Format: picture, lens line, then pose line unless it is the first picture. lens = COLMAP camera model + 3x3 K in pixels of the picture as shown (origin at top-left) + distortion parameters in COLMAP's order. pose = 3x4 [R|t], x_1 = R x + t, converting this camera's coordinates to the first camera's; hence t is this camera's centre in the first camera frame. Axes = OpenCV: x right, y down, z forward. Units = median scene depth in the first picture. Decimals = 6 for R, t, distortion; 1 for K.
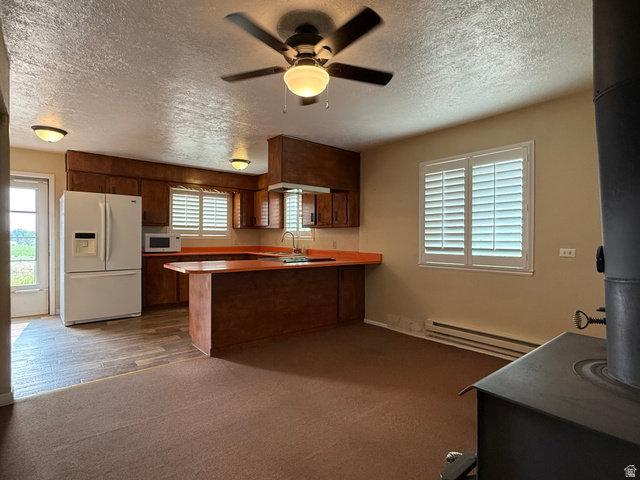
lens RADIAL K [[337.9, 0, 320.0], [0, 337.9, 240.0], [0, 0, 1]] dist [-0.001945, -0.000100]
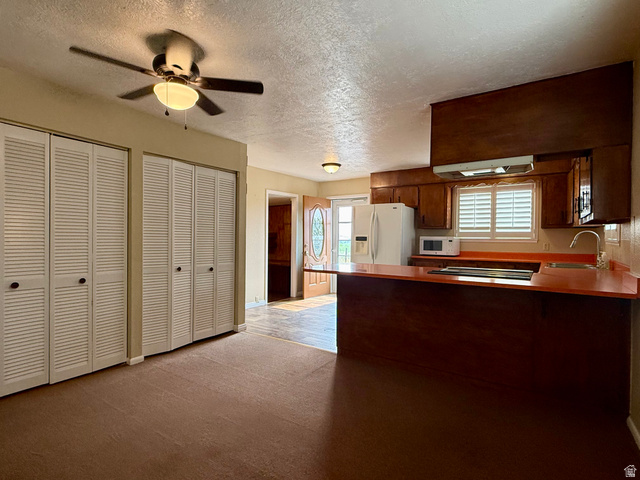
lens RADIAL K [[337.9, 0, 320.0], [0, 337.9, 240.0], [0, 0, 1]] dist [-0.001945, -0.000100]
pose [[0.269585, 0.000113, -0.962977, 0.399043], [-0.013195, 0.999907, -0.003576, -0.000138], [0.962886, 0.013671, 0.269562, 0.403662]]
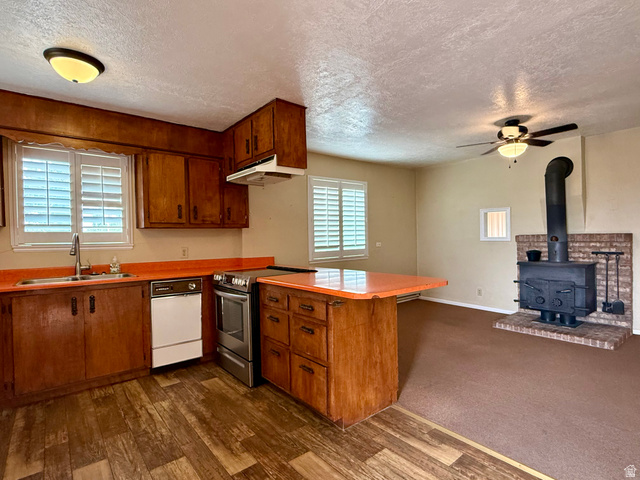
lens RADIAL K [[337.9, 0, 320.0], [0, 337.9, 240.0], [0, 0, 1]] dist [-0.001945, -0.000100]
pose [[0.014073, -0.030844, 0.999425, -0.991078], [0.015526, 0.999410, 0.030625, -0.043163], [-0.999780, 0.015086, 0.014544, 1.068553]]
